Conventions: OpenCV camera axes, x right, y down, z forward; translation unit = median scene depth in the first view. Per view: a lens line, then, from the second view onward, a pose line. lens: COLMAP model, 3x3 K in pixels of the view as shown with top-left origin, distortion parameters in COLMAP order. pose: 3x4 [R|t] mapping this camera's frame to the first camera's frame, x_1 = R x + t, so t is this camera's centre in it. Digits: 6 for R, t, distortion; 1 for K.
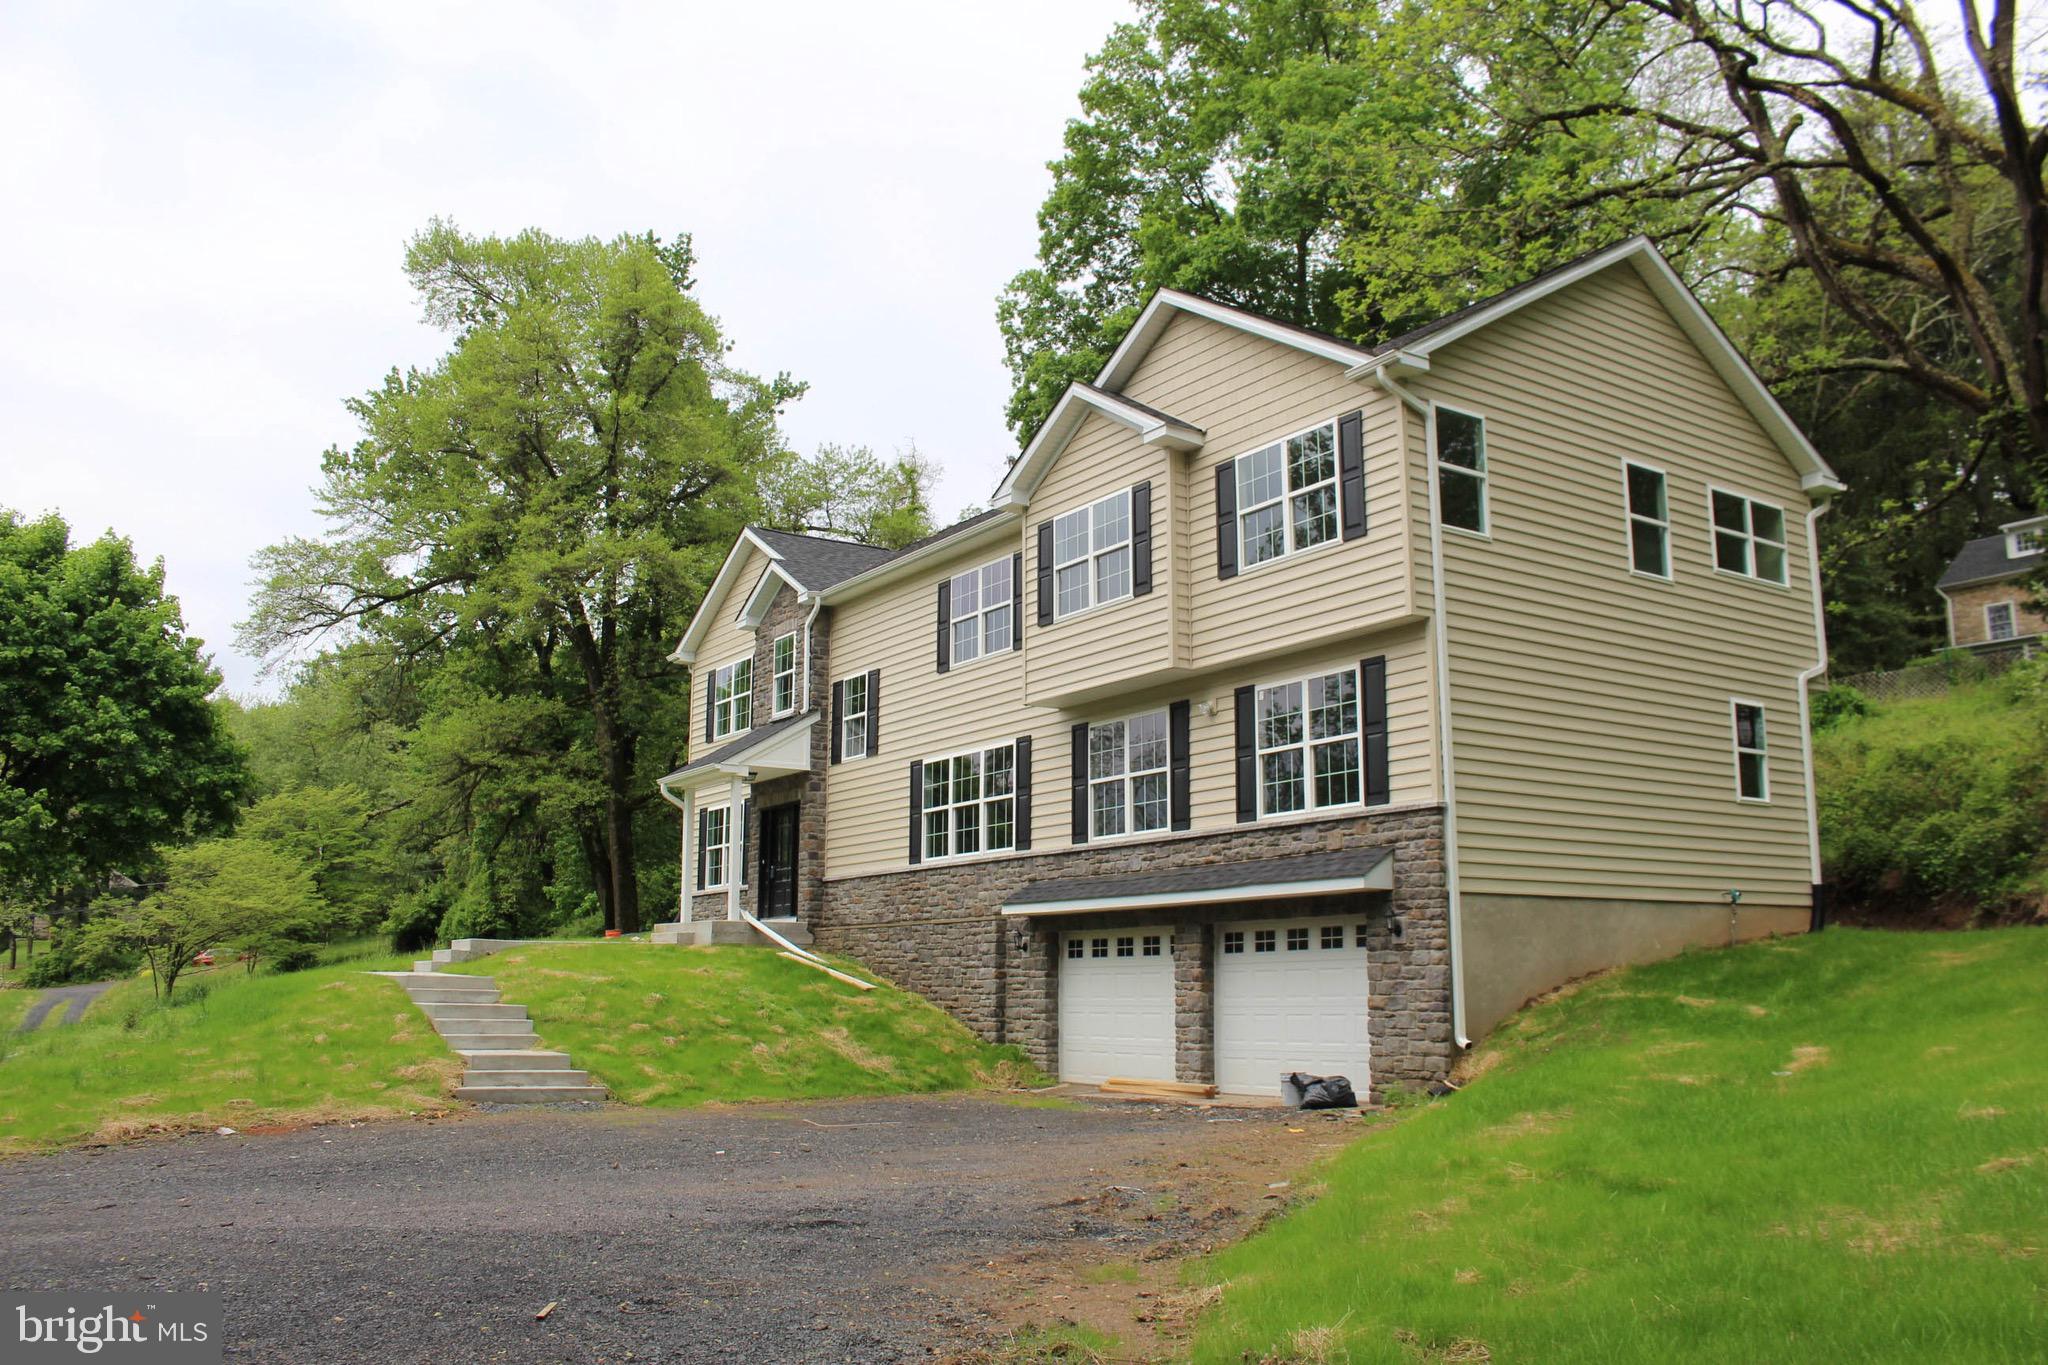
lens RADIAL K [[1639.4, 0, 1018.0], [0, 1639.4, 692.4], [0, 0, 1]] dist [-0.147493, 0.119335]
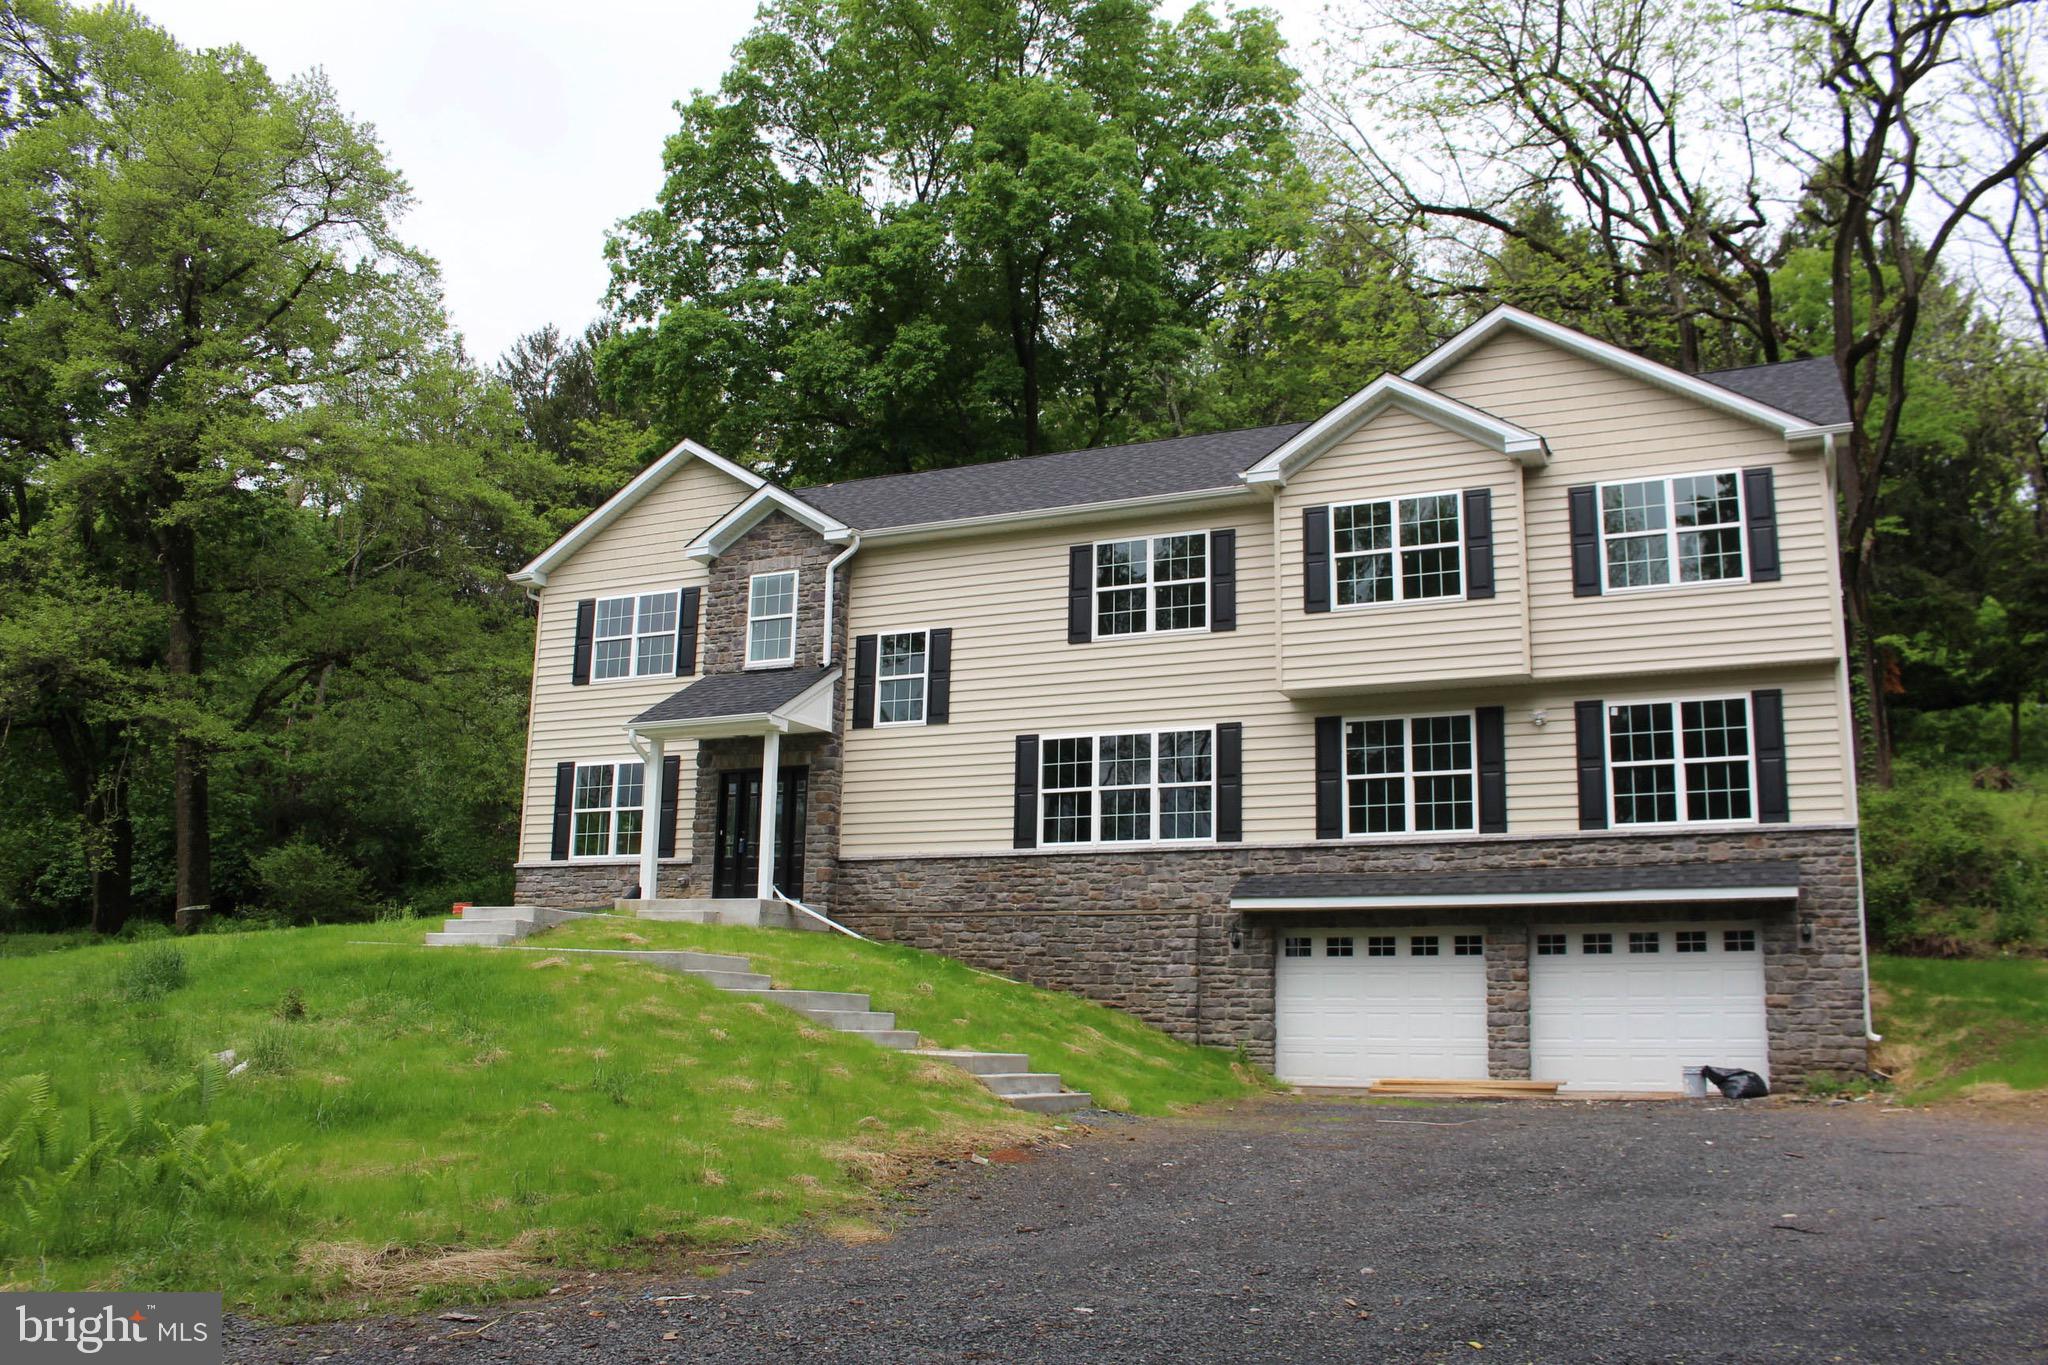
lens RADIAL K [[1639.4, 0, 1018.0], [0, 1639.4, 692.4], [0, 0, 1]] dist [-0.147493, 0.119335]
pose [[0.860696, 0.114118, 0.496166, -0.588357], [-0.109703, 0.993232, -0.038141, 0.060279], [-0.497160, -0.021603, 0.867390, 0.241075]]
